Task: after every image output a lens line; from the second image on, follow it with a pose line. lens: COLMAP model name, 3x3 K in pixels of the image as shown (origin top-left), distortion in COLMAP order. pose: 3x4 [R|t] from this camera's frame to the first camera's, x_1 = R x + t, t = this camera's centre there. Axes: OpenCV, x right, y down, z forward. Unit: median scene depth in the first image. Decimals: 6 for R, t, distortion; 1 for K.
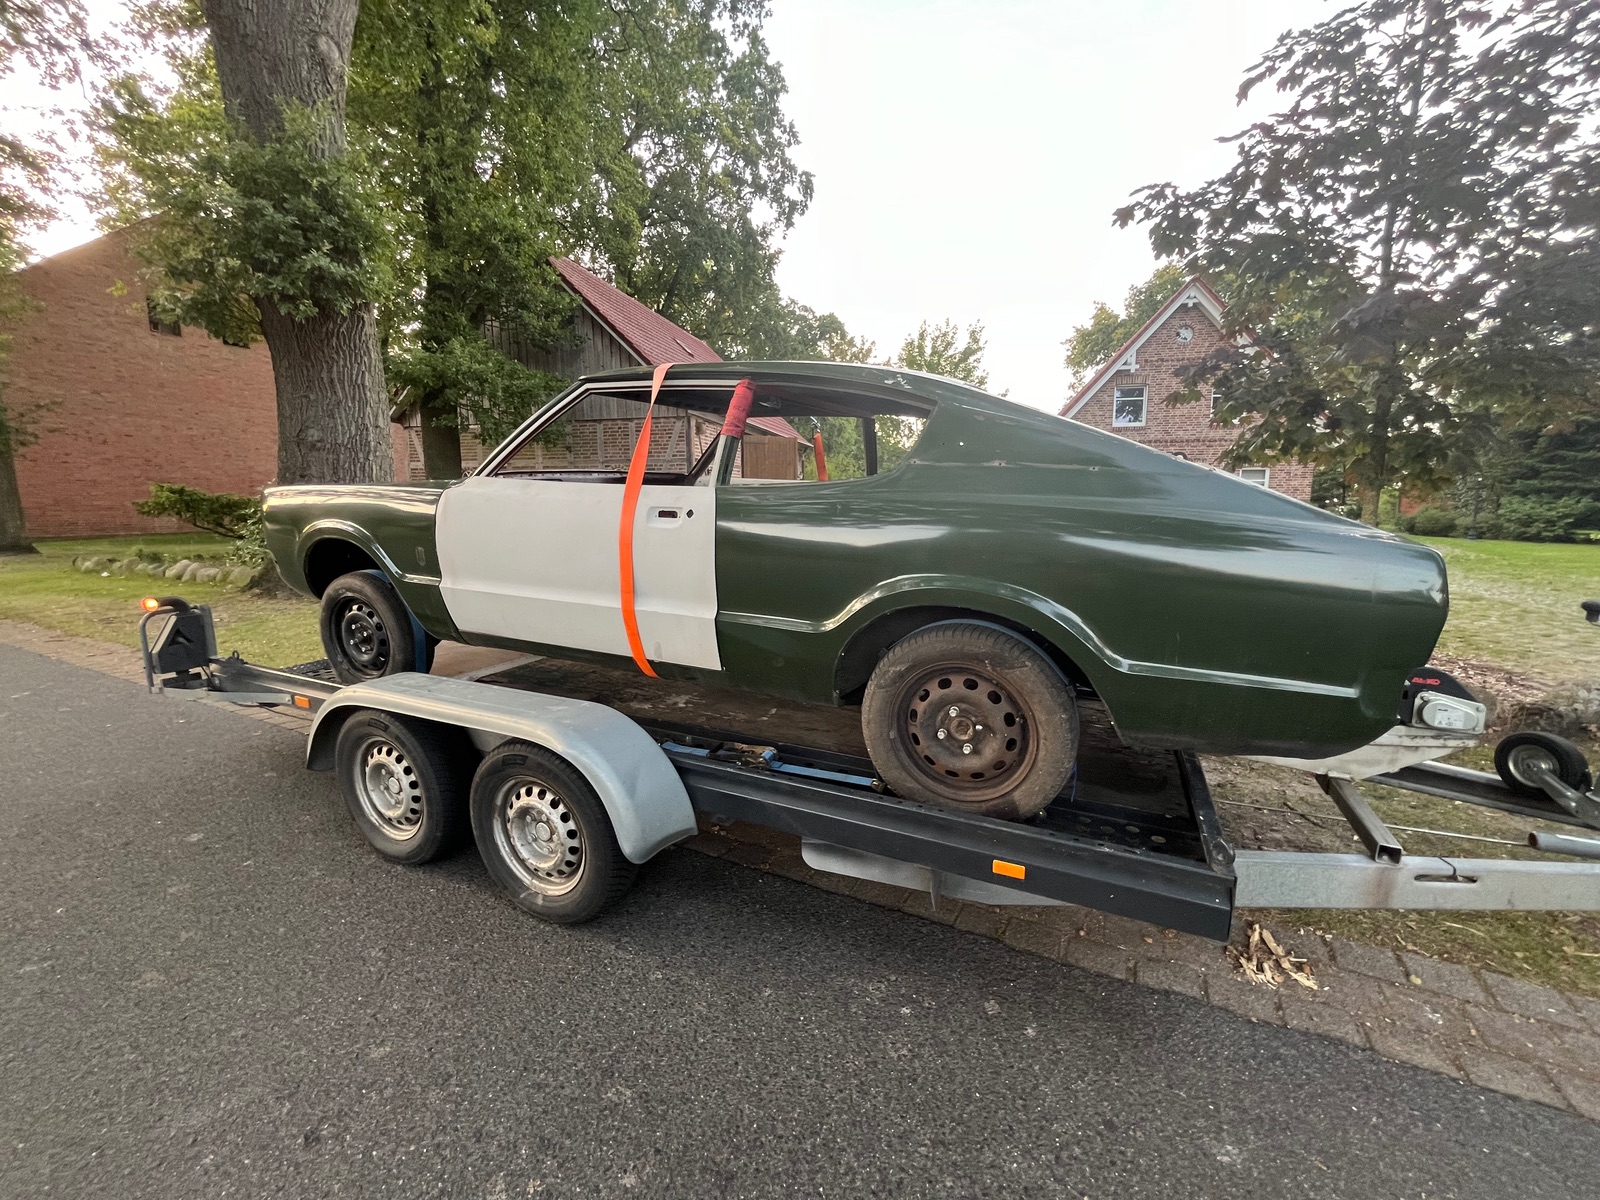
lens RADIAL K [[647.5, 0, 792.2], [0, 647.5, 601.7], [0, 0, 1]] dist [-0.000206, -0.000029]
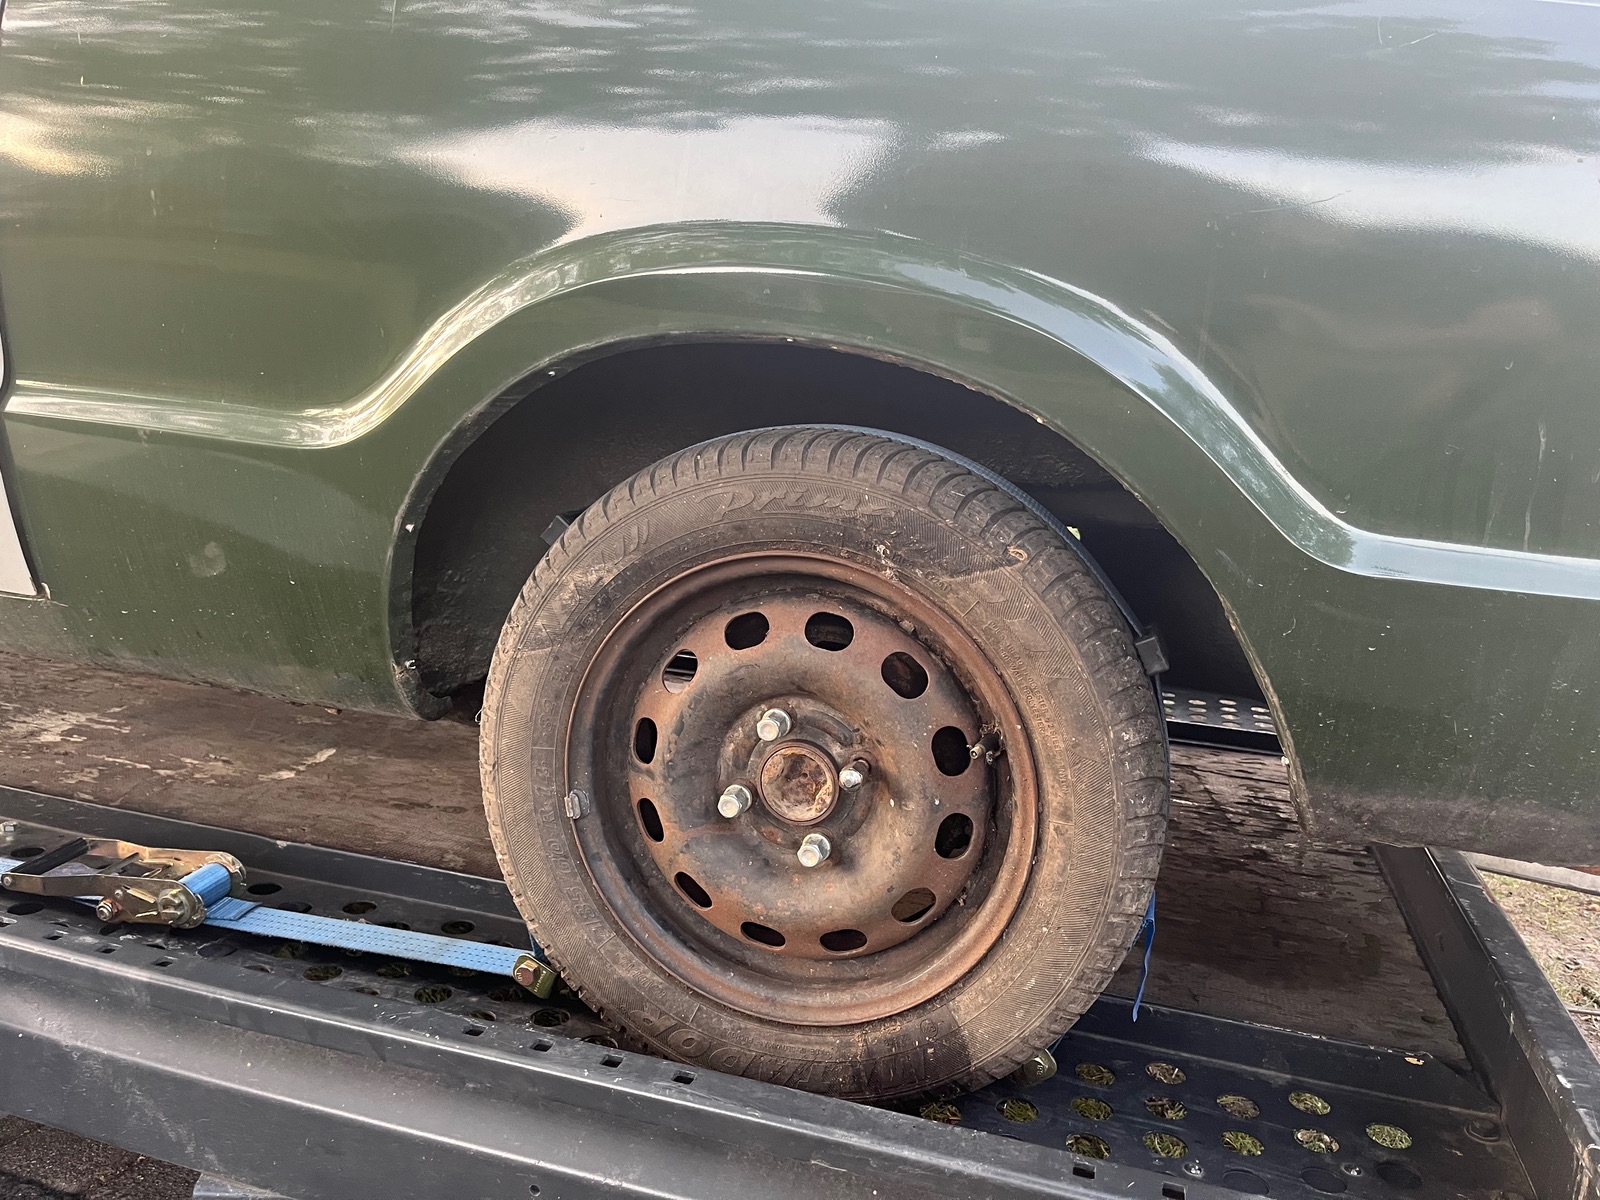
lens RADIAL K [[1206.6, 0, 801.7], [0, 1206.6, 597.7], [0, 0, 1]] dist [0.015065, 0.000163]
pose [[0.984289, 0.036870, 0.172671, 0.164566], [-0.036295, 0.999320, -0.006485, 0.113907], [-0.172793, 0.000116, 0.984958, 0.450598]]
